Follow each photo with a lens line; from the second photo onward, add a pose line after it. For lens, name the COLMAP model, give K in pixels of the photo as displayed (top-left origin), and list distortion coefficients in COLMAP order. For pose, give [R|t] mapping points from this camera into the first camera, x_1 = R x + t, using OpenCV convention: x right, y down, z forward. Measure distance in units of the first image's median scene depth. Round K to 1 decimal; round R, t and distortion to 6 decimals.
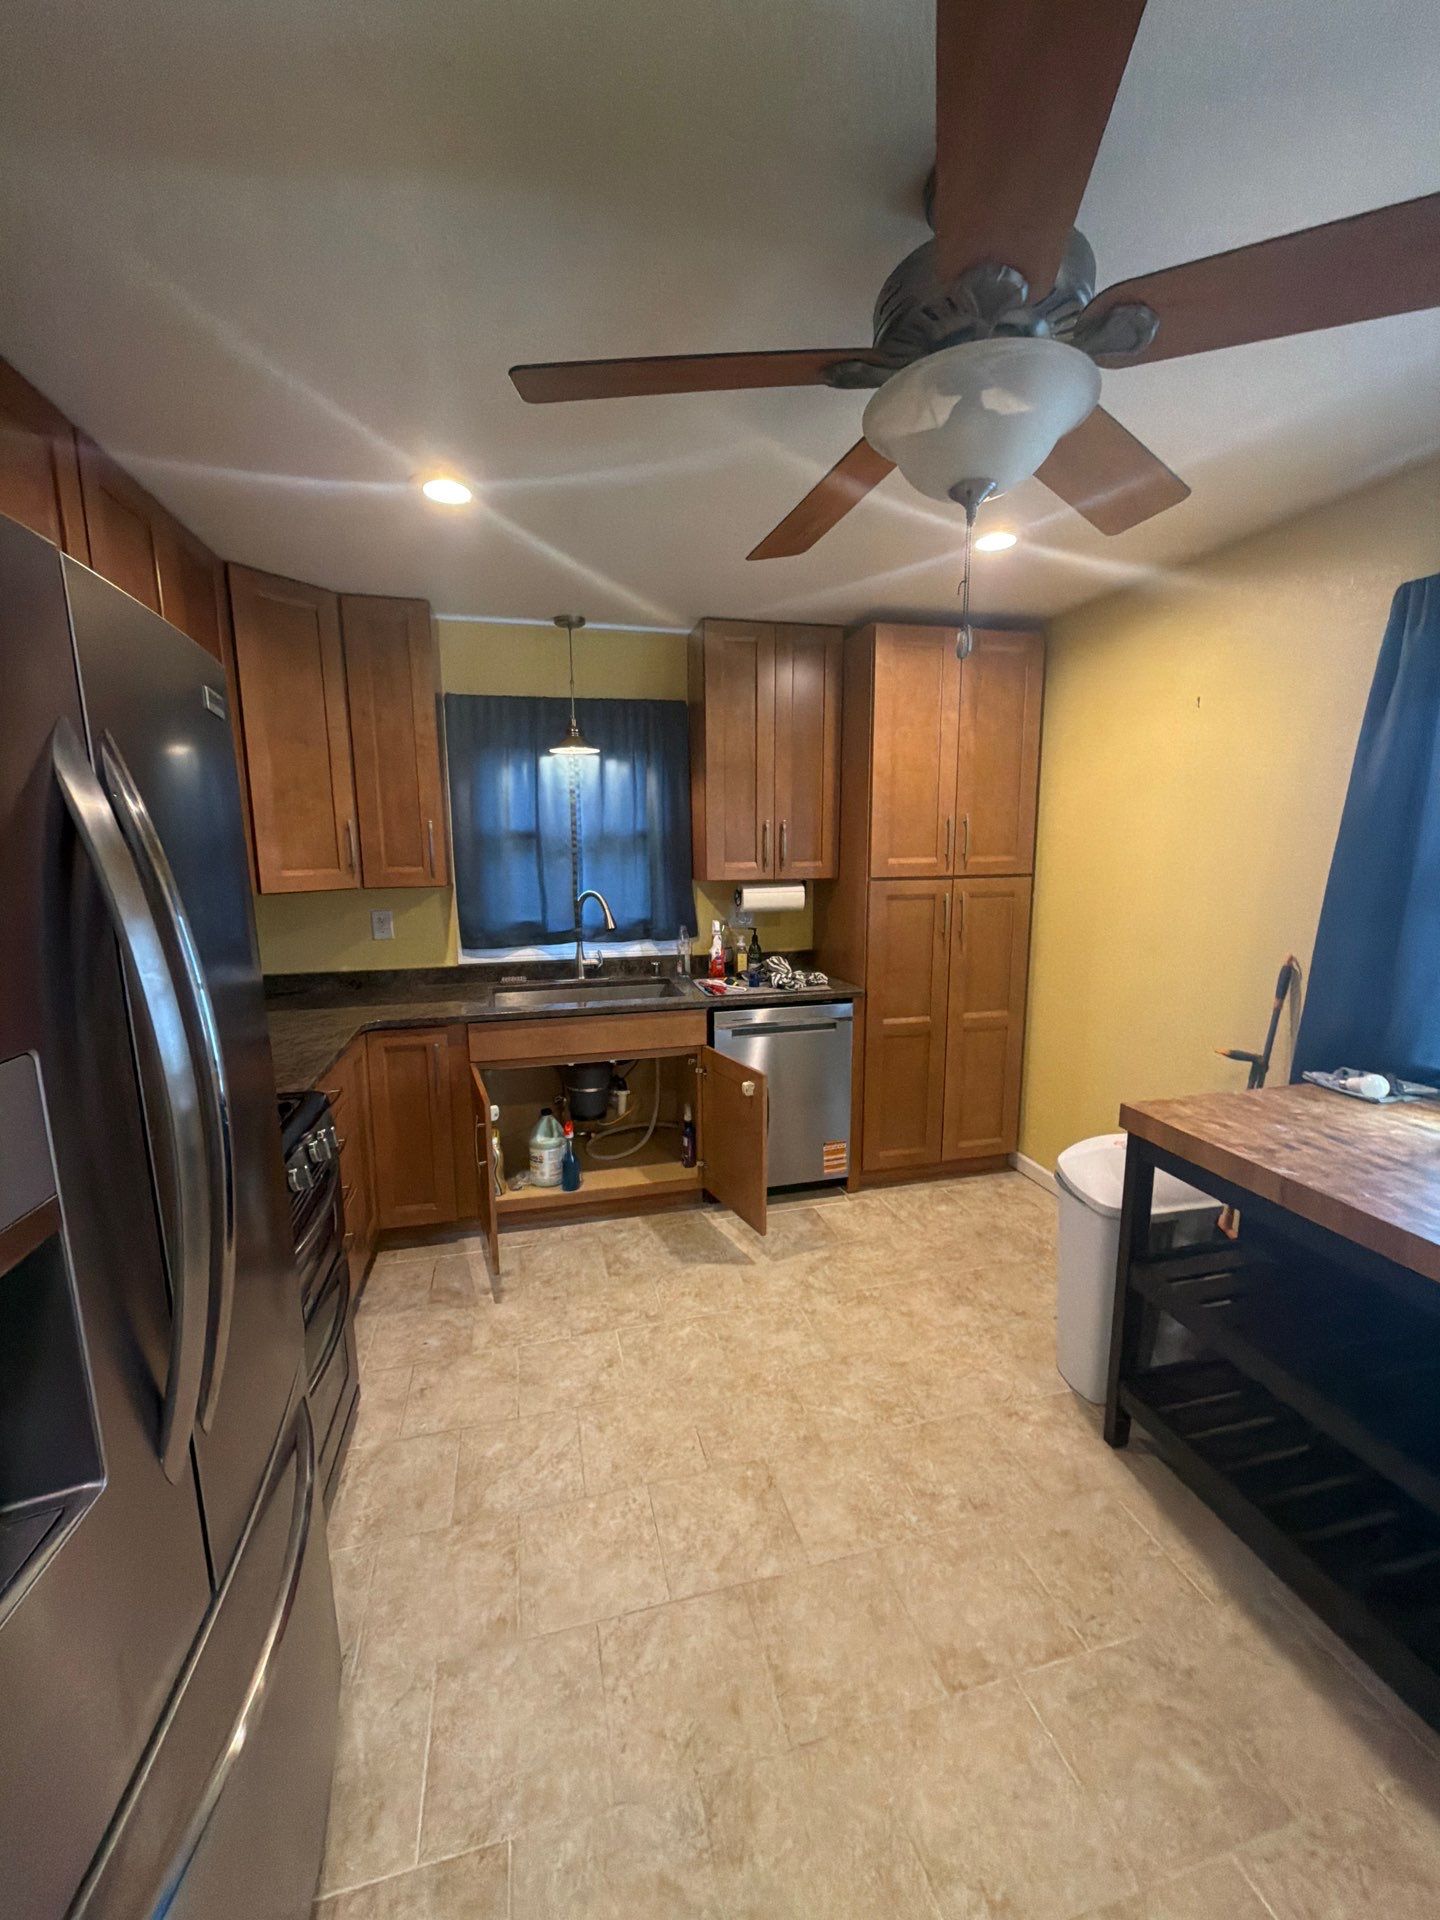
lens RADIAL K [[758.1, 0, 720.5], [0, 758.1, 968.2], [0, 0, 1]] dist [0.000714, -0.003698]
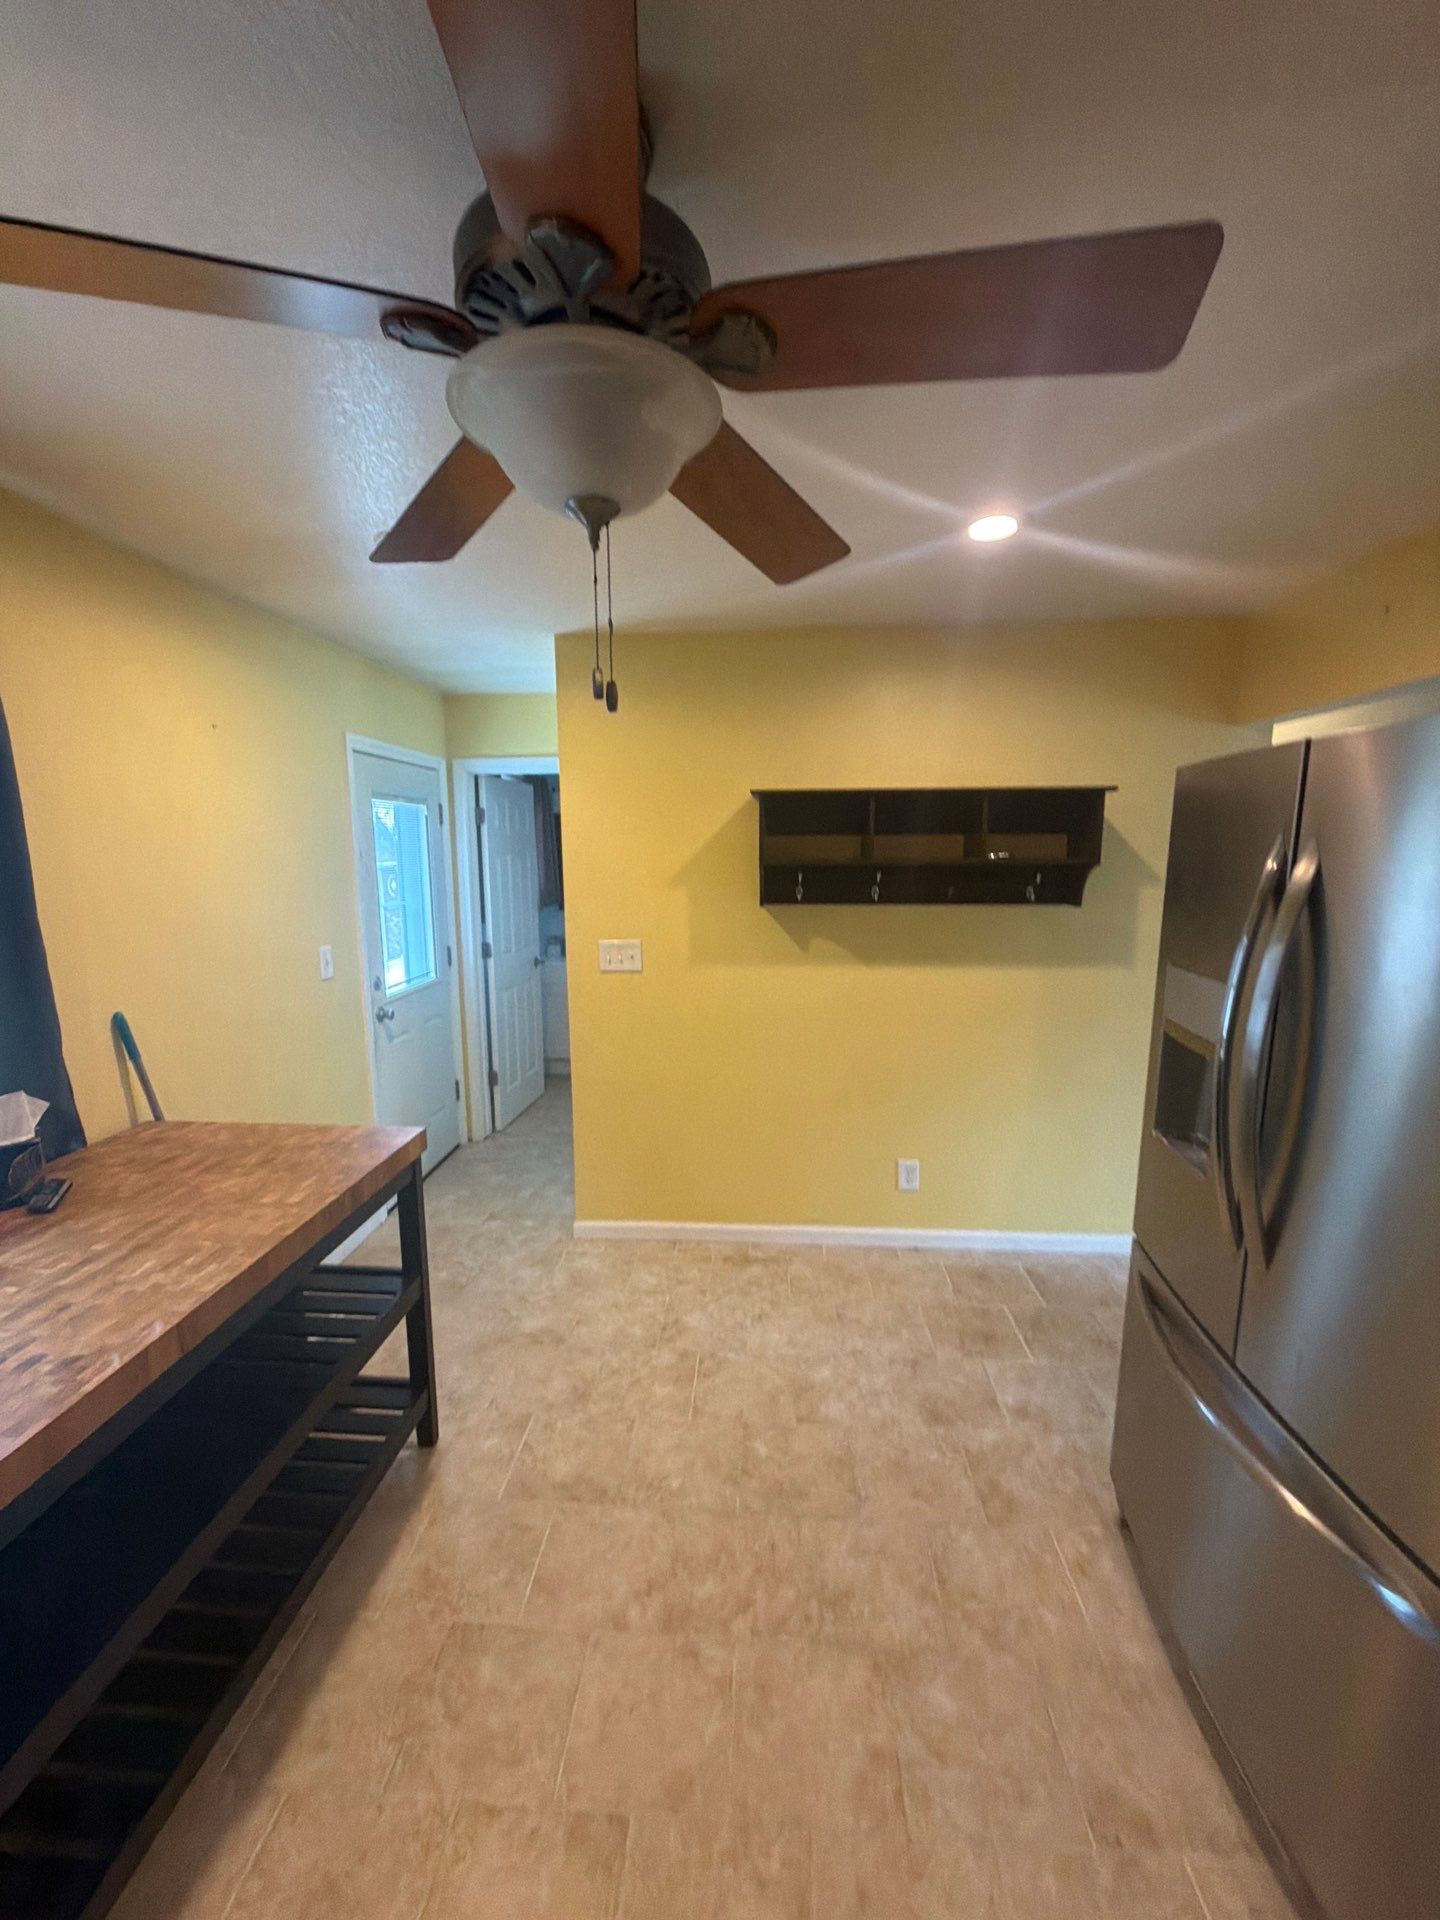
lens RADIAL K [[758.1, 0, 720.5], [0, 758.1, 968.2], [0, 0, 1]] dist [0.000714, -0.003698]
pose [[-0.948986, -0.031451, 0.313746, -0.055096], [0.069293, 0.949889, 0.304809, -0.269481], [-0.307611, 0.311000, -0.899252, 1.289355]]
